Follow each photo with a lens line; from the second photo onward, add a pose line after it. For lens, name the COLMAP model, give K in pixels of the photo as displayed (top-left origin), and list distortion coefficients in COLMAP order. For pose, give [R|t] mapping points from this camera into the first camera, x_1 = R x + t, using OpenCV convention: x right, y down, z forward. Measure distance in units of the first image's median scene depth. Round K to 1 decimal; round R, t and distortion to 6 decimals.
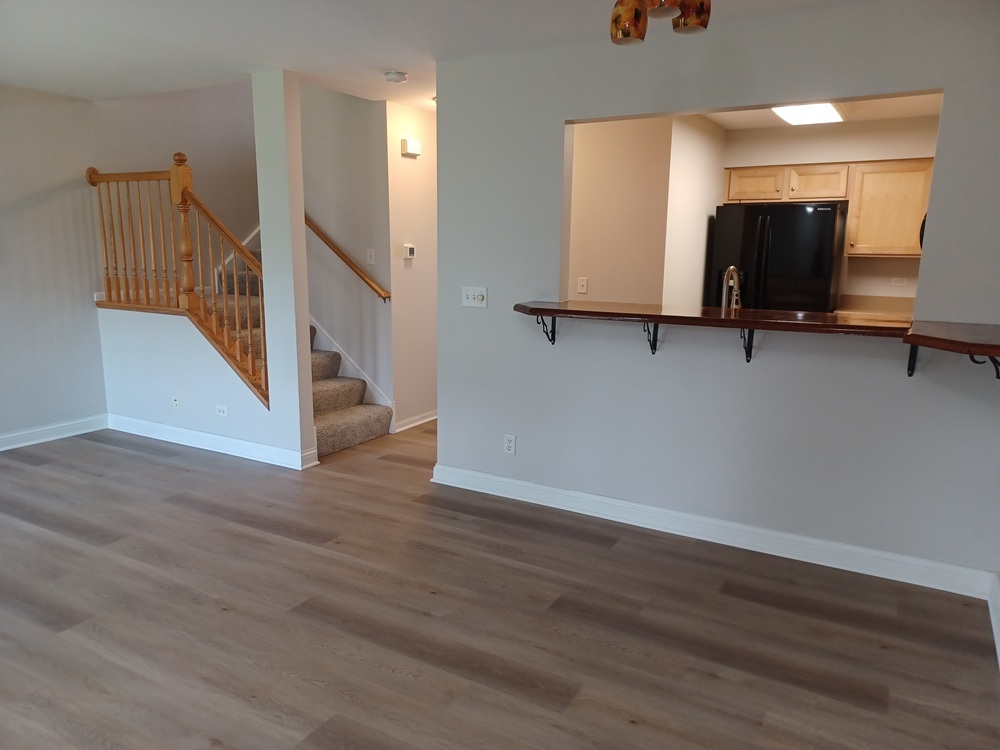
lens RADIAL K [[709.1, 0, 500.0], [0, 709.1, 375.0], [0, 0, 1]] dist [0.007250, 0.005385]
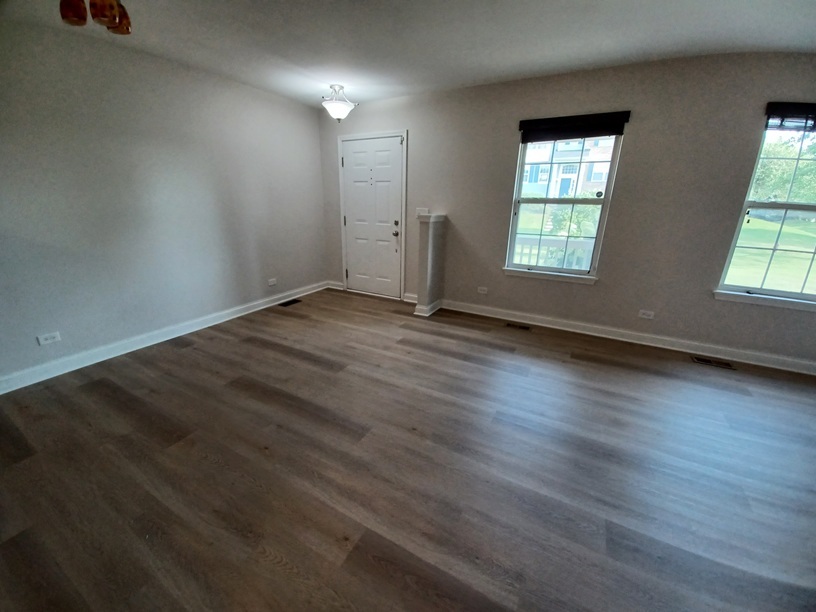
lens RADIAL K [[328.9, 0, 408.0], [0, 328.9, 306.0], [0, 0, 1]] dist [0.000095, -0.000145]
pose [[-0.999554, -0.018425, -0.023516, -0.299709], [-0.027574, 0.871904, 0.488900, -0.201365], [0.011495, 0.489330, -0.872023, 1.255627]]
